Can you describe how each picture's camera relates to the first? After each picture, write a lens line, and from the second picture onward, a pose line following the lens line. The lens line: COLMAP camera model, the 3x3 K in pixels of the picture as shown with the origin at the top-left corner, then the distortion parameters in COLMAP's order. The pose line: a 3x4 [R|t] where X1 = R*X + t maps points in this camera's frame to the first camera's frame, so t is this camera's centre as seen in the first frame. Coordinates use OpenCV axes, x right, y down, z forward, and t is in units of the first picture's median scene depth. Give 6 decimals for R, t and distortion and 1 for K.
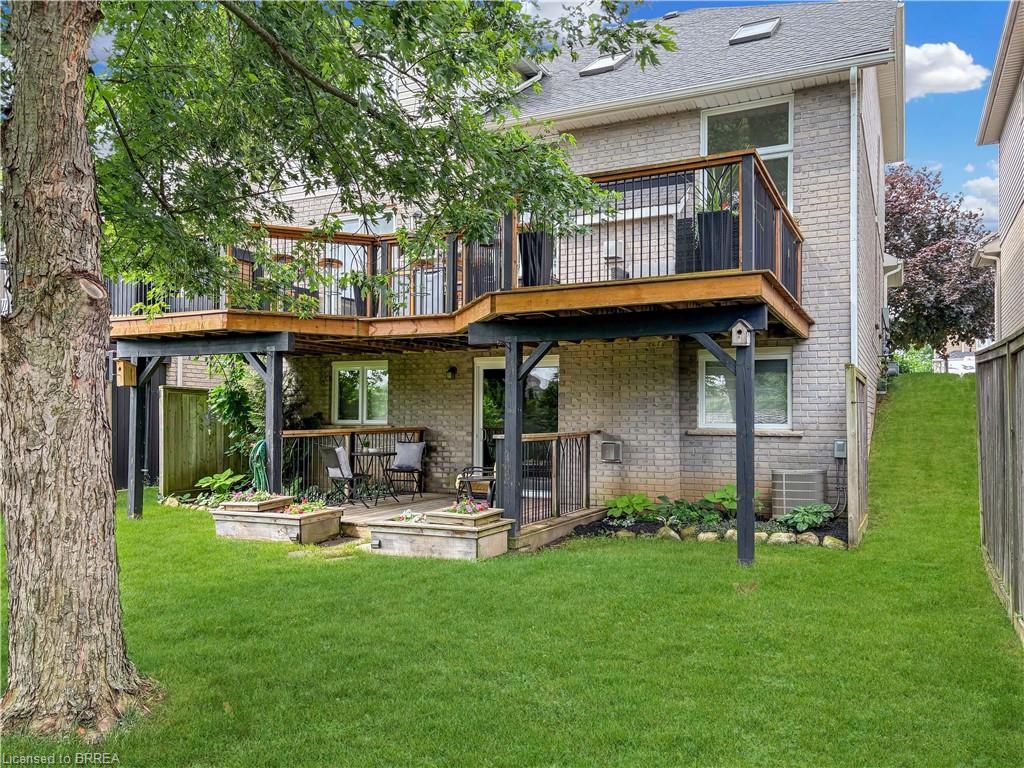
lens RADIAL K [[776.9, 0, 512.0], [0, 776.9, 384.0], [0, 0, 1]] dist [0.112218, 0.000092]
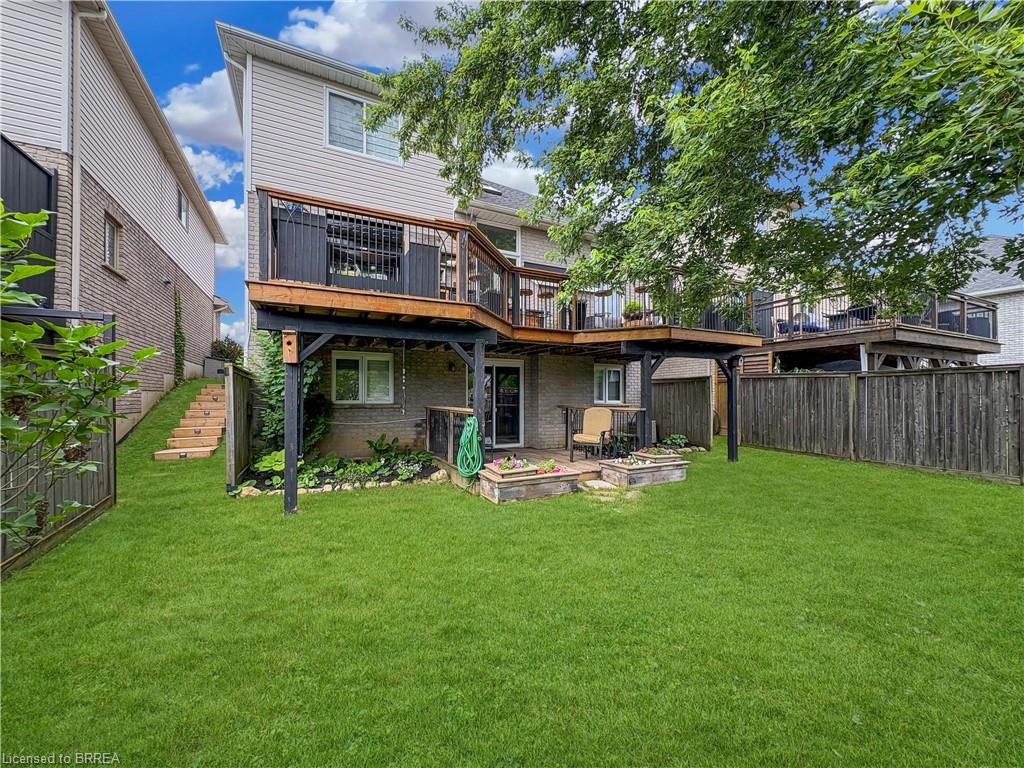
lens RADIAL K [[414.9, 0, 512.0], [0, 414.9, 384.0], [0, 0, 1]] dist [0.000258, 0.000035]
pose [[0.602830, 0.024276, 0.797500, -0.703318], [-0.031564, 0.999480, -0.006564, 0.021408], [-0.797245, -0.021215, 0.603283, 0.521932]]
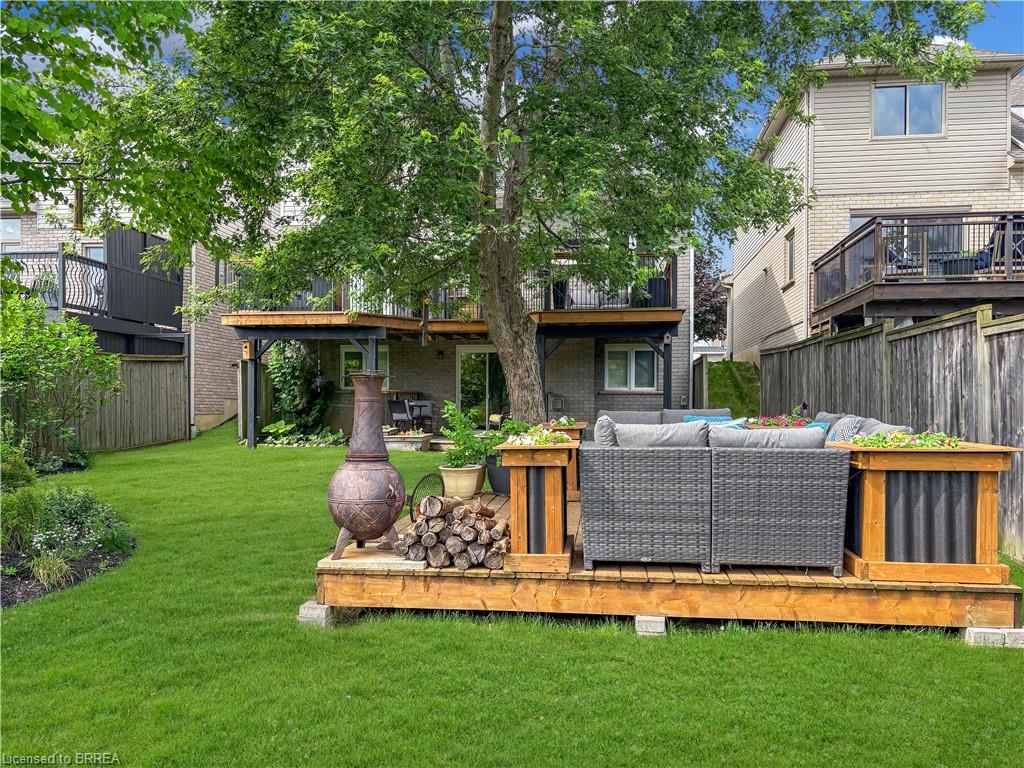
lens RADIAL K [[776.9, 0, 512.0], [0, 776.9, 384.0], [0, 0, 1]] dist [0.112218, 0.000092]
pose [[0.949755, 0.006688, 0.312922, -0.485134], [-0.012628, 0.999776, 0.016961, 0.017296], [-0.312739, -0.020060, 0.949627, -0.542426]]
